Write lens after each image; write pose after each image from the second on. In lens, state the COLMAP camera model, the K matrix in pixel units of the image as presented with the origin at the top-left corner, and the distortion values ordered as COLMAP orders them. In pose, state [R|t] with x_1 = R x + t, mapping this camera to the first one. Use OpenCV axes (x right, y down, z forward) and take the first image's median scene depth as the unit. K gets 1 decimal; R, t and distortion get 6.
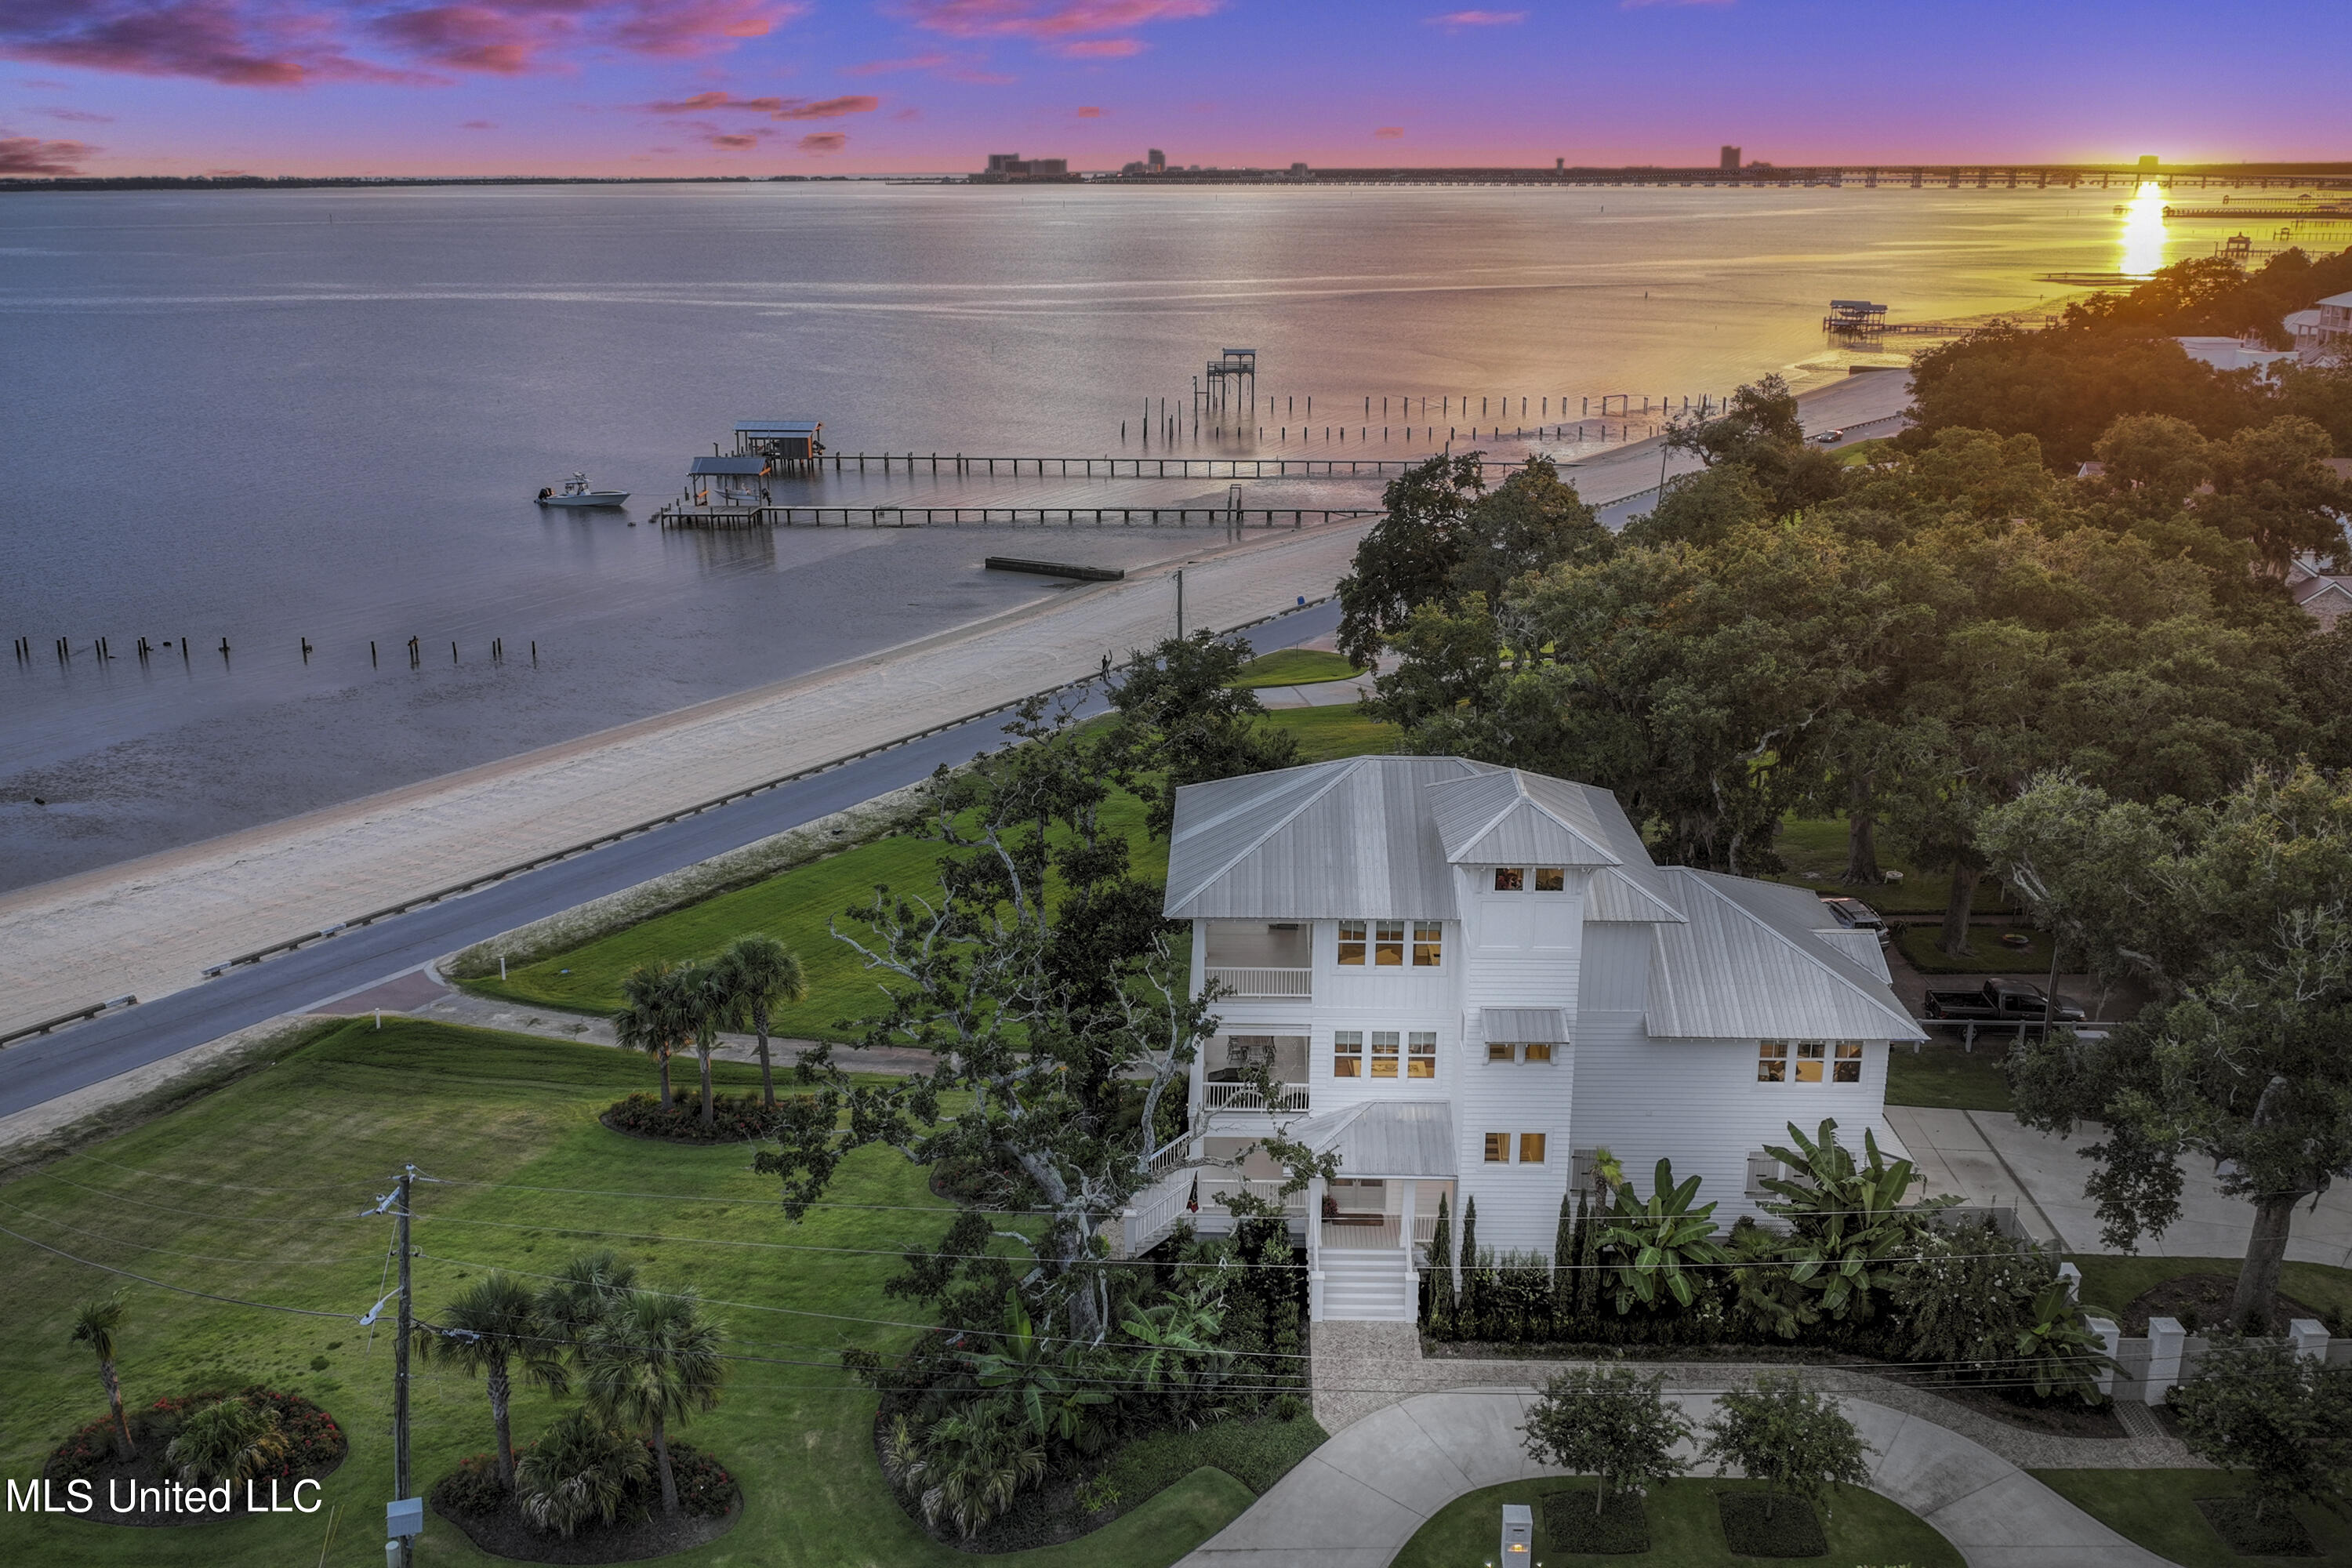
lens RADIAL K [[1918.7, 0, 1216.3], [0, 1918.7, 701.9], [0, 0, 1]] dist [0.002591, 0.005001]
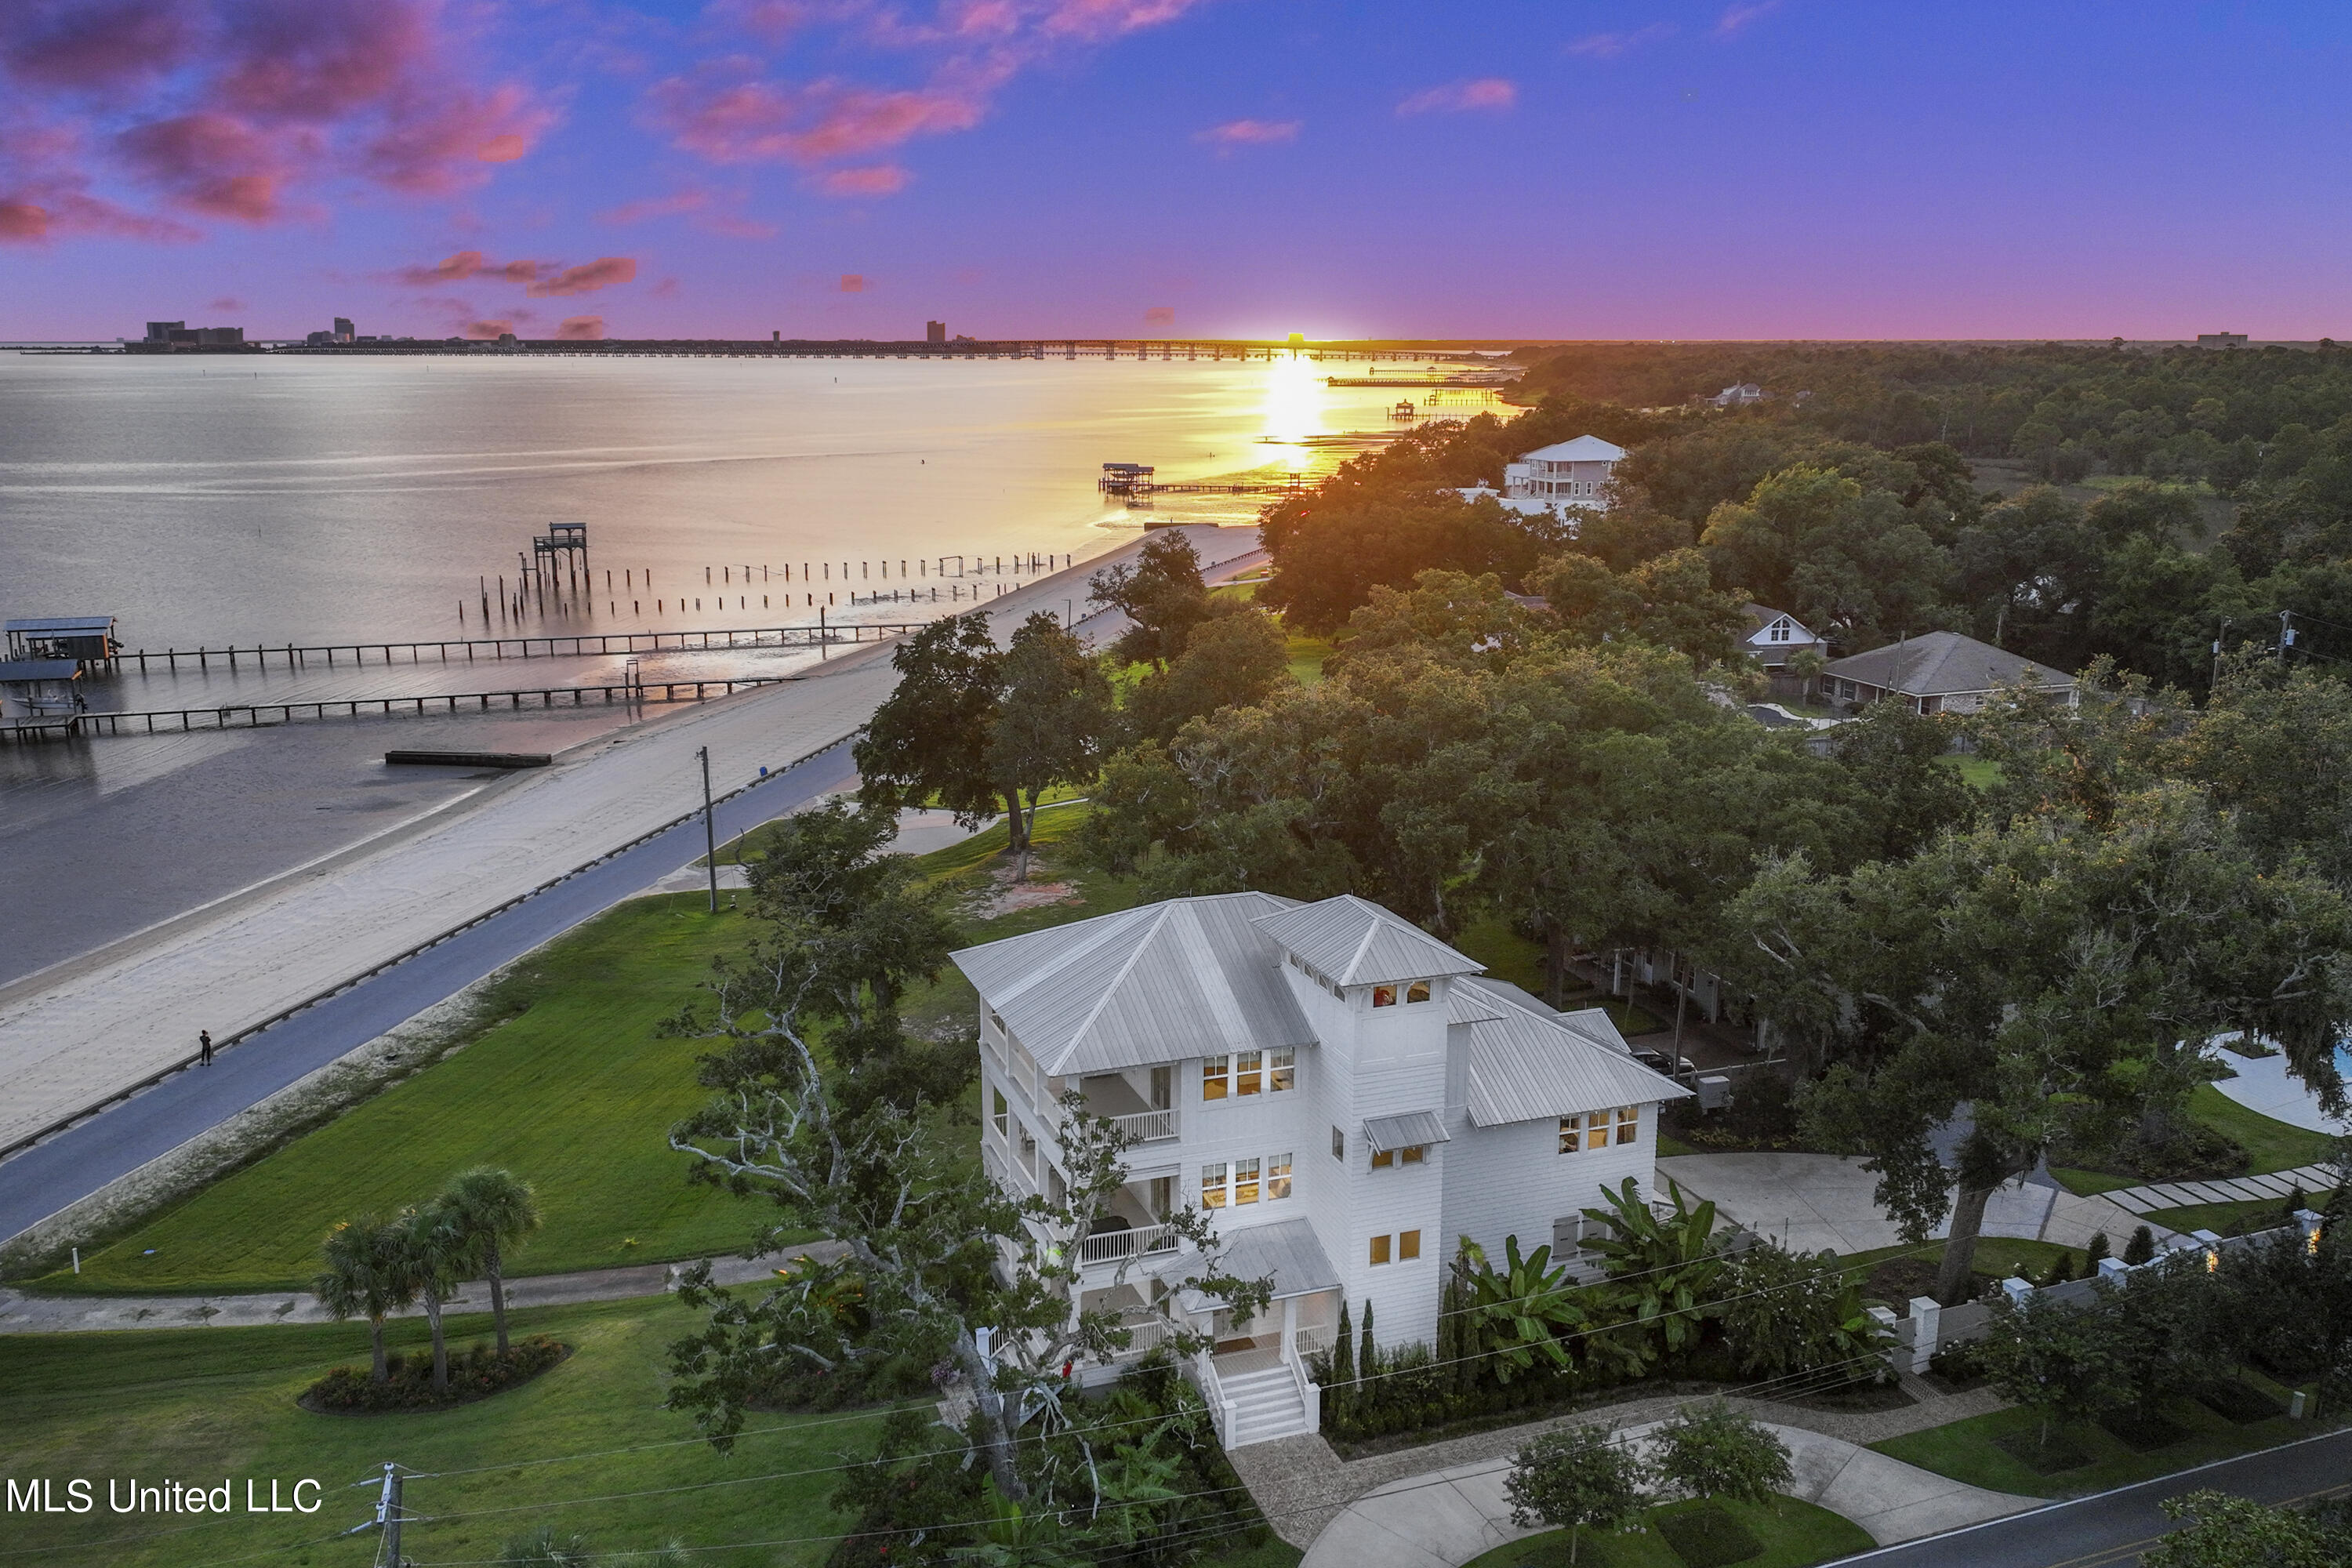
lens RADIAL K [[1888.1, 0, 1176.0], [0, 1888.1, 784.0], [0, 0, 1]] dist [0.004417, -0.003141]
pose [[0.931591, -0.078161, 0.355007, -0.233412], [0.092519, 0.995431, -0.023622, -0.008168], [-0.351538, 0.054851, 0.934565, 0.035169]]
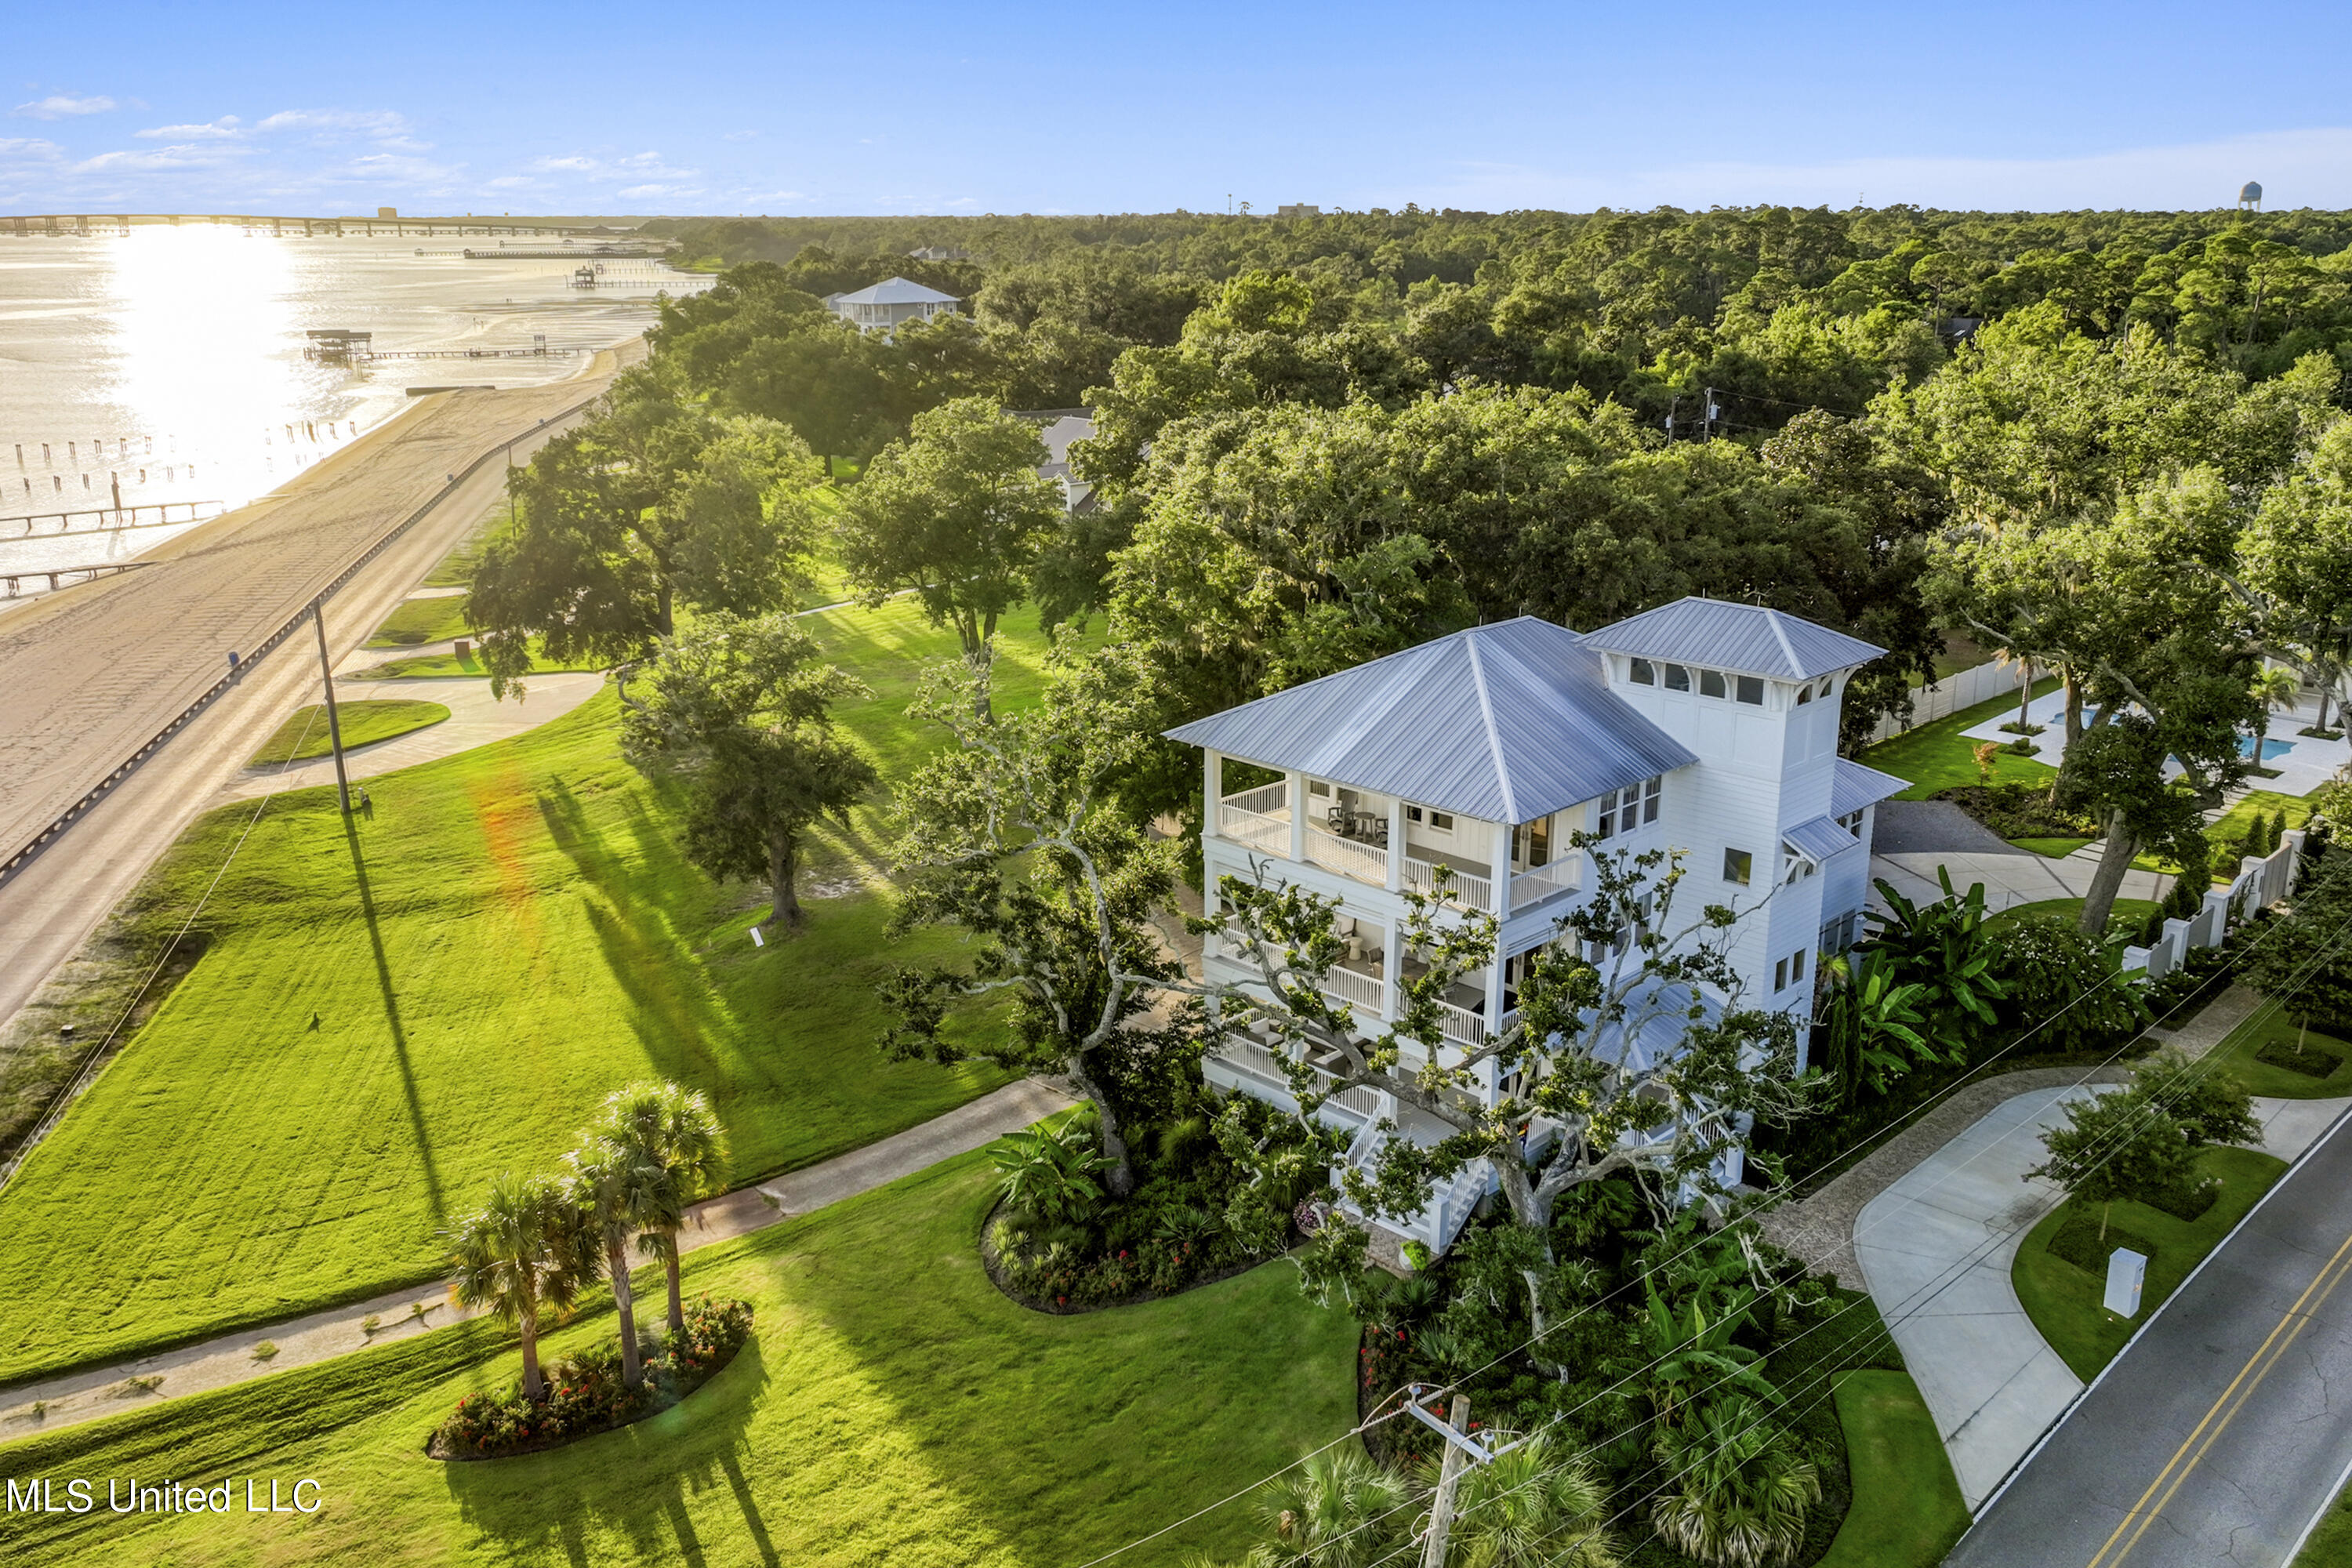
lens RADIAL K [[1904.9, 0, 1145.8], [0, 1904.9, 775.4], [0, 0, 1]] dist [0.003960, -0.001783]
pose [[0.701913, -0.198819, 0.683951, -0.542065], [0.189121, 0.977807, 0.090152, -0.011537], [-0.686696, 0.066070, 0.723936, 0.386517]]
